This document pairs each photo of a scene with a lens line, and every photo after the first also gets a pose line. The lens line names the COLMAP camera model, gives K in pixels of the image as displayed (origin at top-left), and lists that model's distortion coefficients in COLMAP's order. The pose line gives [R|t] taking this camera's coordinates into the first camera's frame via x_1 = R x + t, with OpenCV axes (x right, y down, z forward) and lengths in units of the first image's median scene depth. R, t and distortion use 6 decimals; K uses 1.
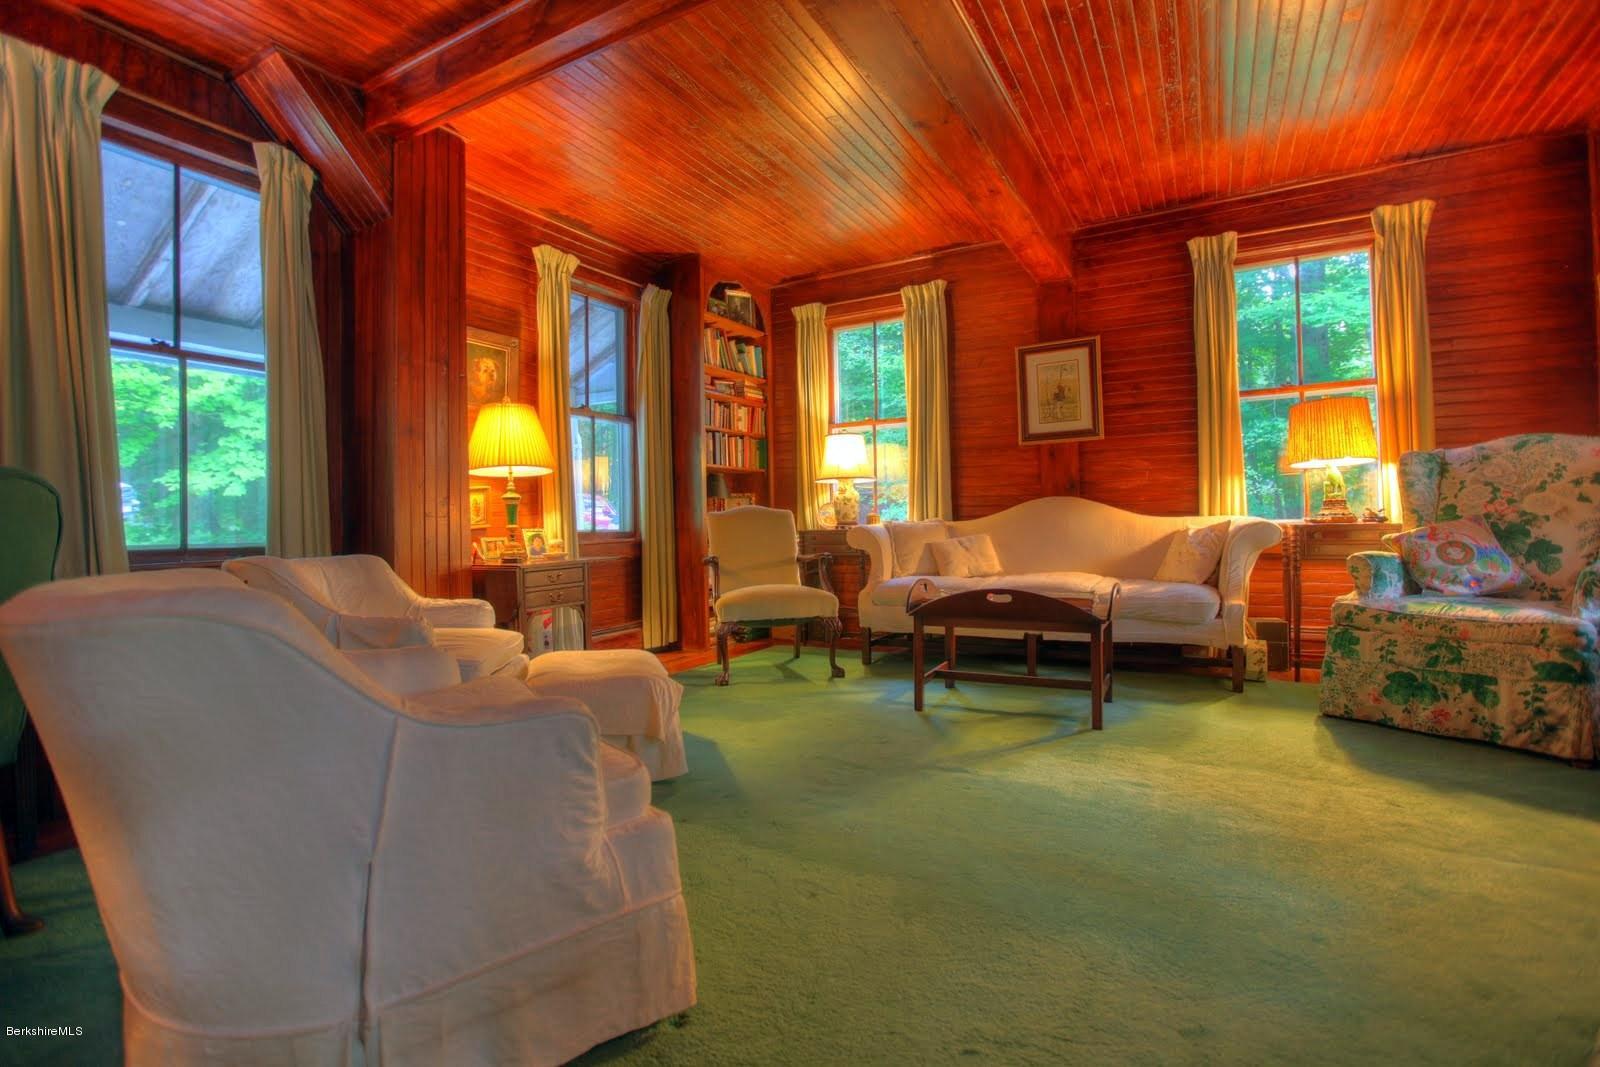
lens RADIAL K [[750.3, 0, 794.8], [0, 750.3, 520.8], [0, 0, 1]] dist [-0.021578, 0.009244]
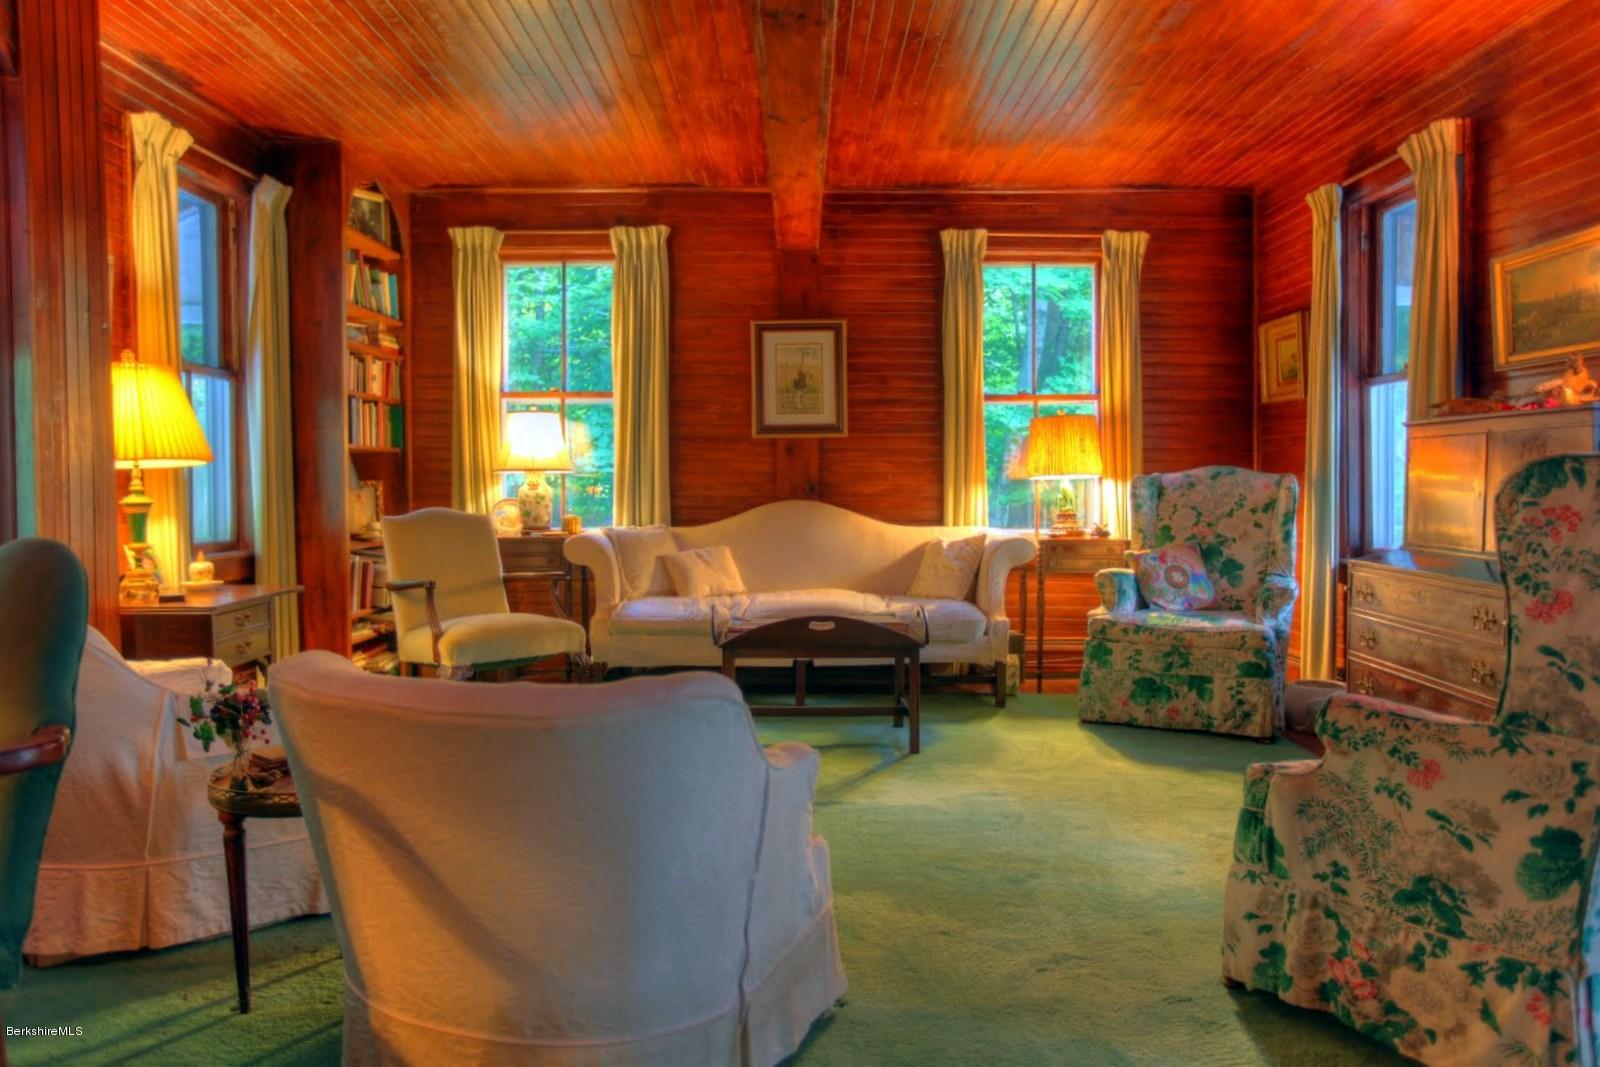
lens RADIAL K [[1109.2, 0, 798.6], [0, 1109.2, 536.1], [0, 0, 1]] dist [-0.009319, 0.012347]
pose [[0.875999, -0.001773, 0.482309, -0.303767], [-0.017280, 0.999236, 0.035058, -0.041072], [-0.482003, -0.039045, 0.875299, -0.144694]]
